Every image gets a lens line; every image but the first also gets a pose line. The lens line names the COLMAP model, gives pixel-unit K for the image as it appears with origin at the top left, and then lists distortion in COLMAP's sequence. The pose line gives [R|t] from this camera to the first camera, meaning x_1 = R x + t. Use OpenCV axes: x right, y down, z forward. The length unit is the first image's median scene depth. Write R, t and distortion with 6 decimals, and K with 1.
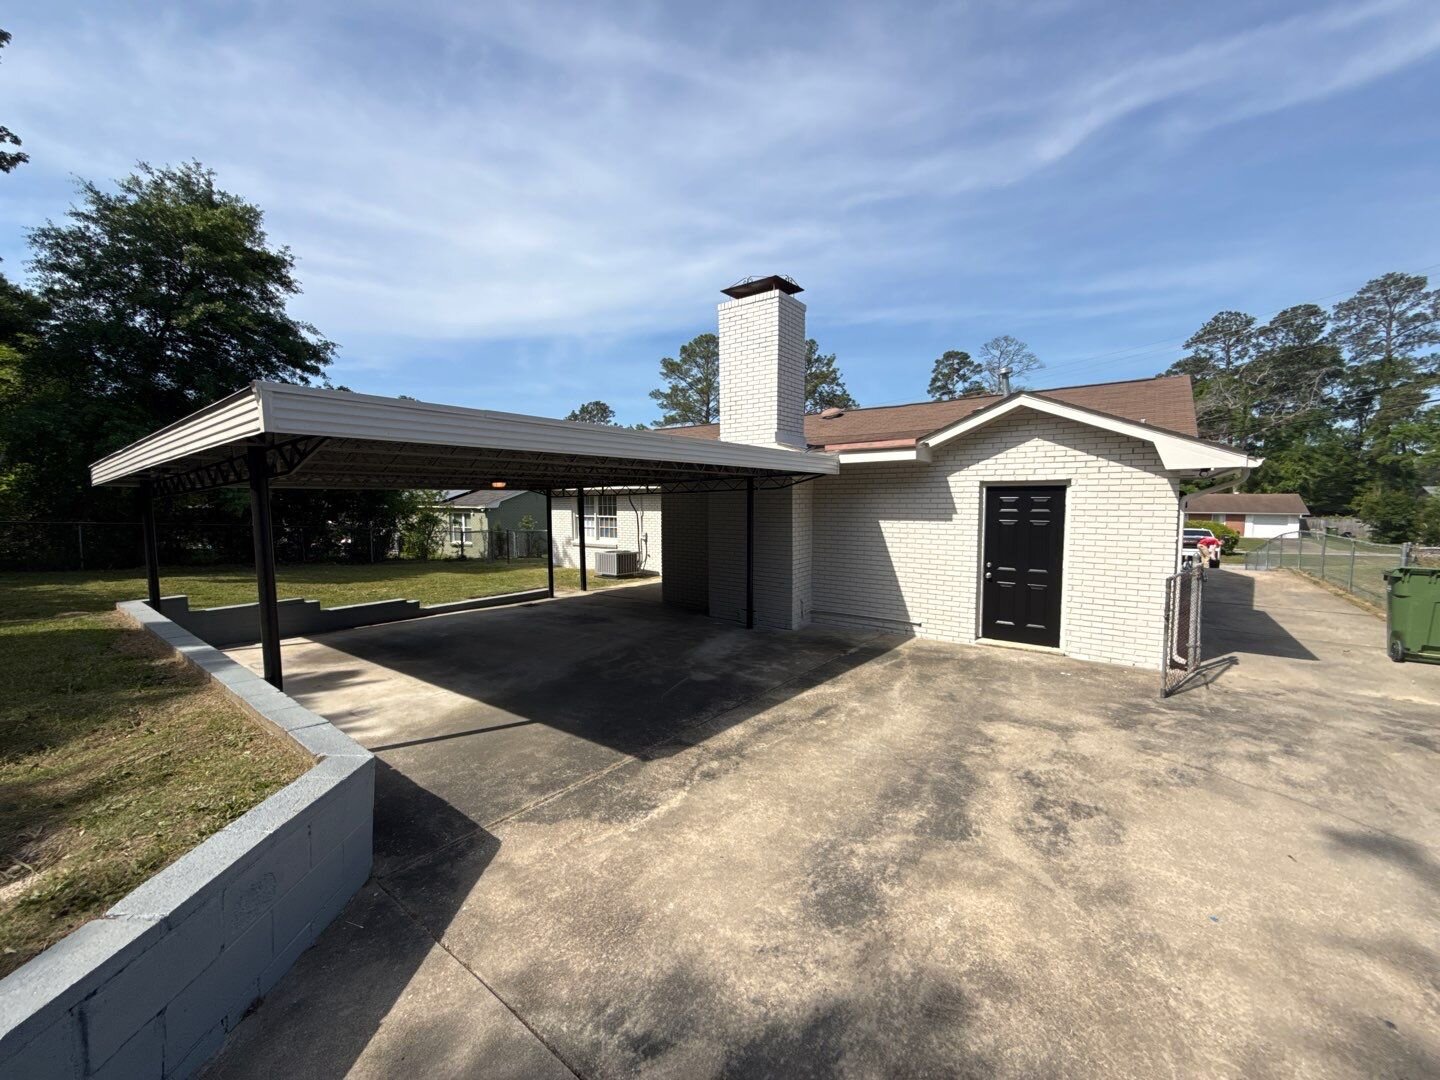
lens RADIAL K [[568.1, 0, 720.0], [0, 568.1, 540.0], [0, 0, 1]] dist [-0.000969, -0.000666]
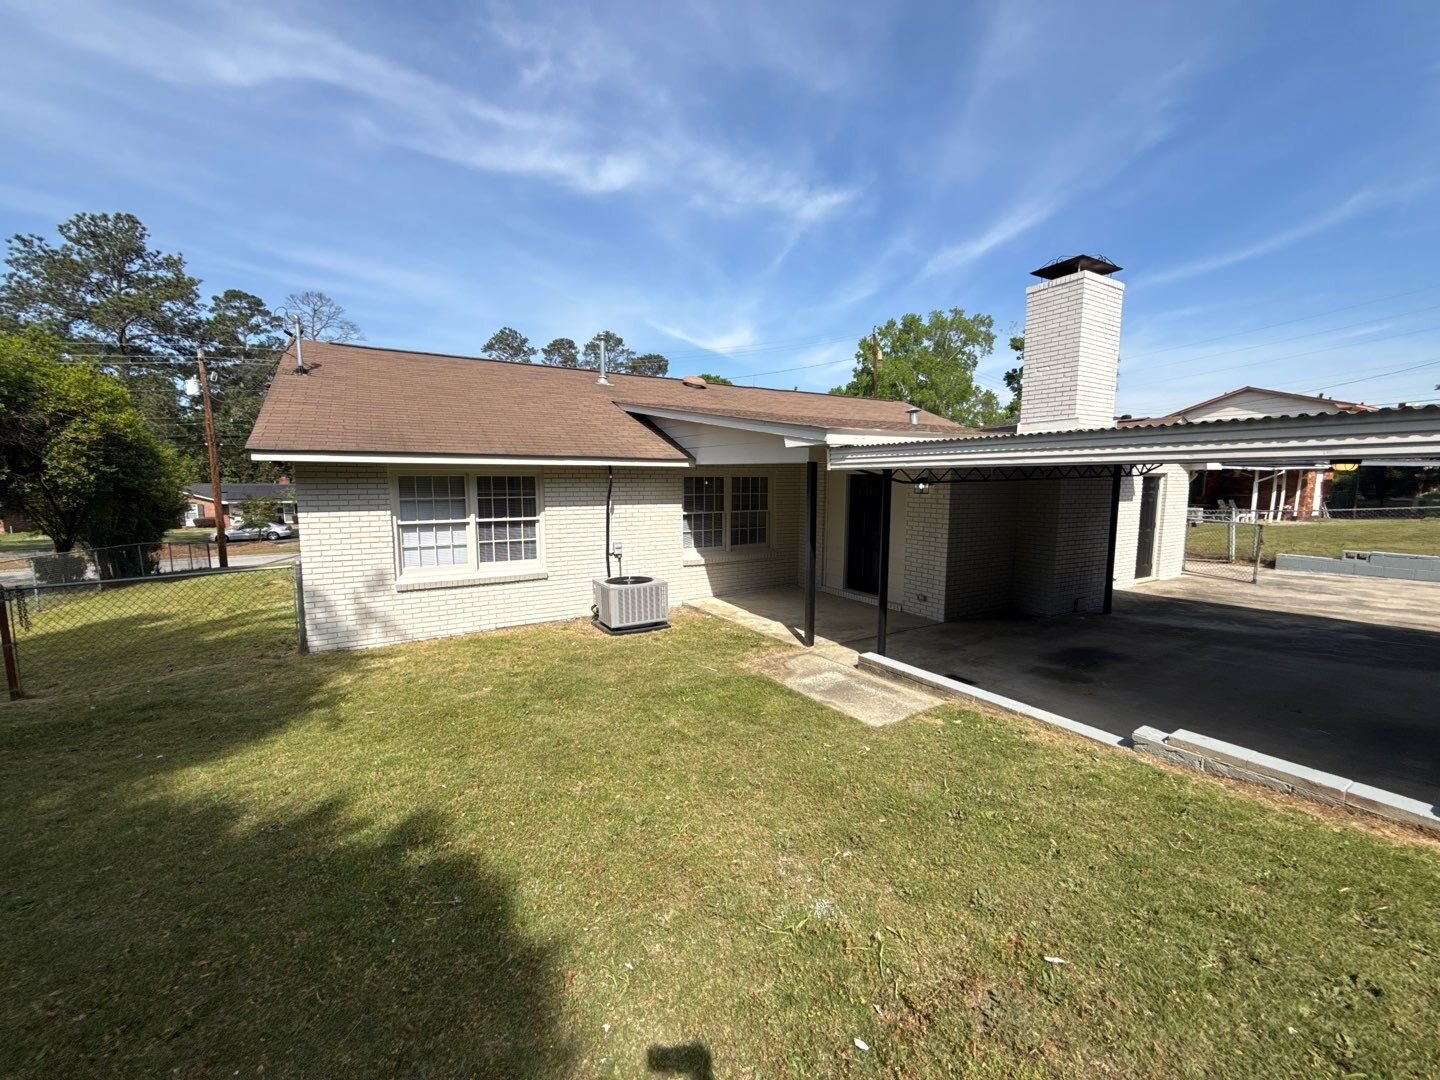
lens RADIAL K [[591.9, 0, 720.0], [0, 591.9, 540.0], [0, 0, 1]] dist [0.000132, -0.000301]
pose [[0.351375, -0.088896, 0.932005, -0.132244], [0.071140, 0.995139, 0.068098, -0.009587], [-0.933528, 0.042375, 0.355991, 0.135548]]
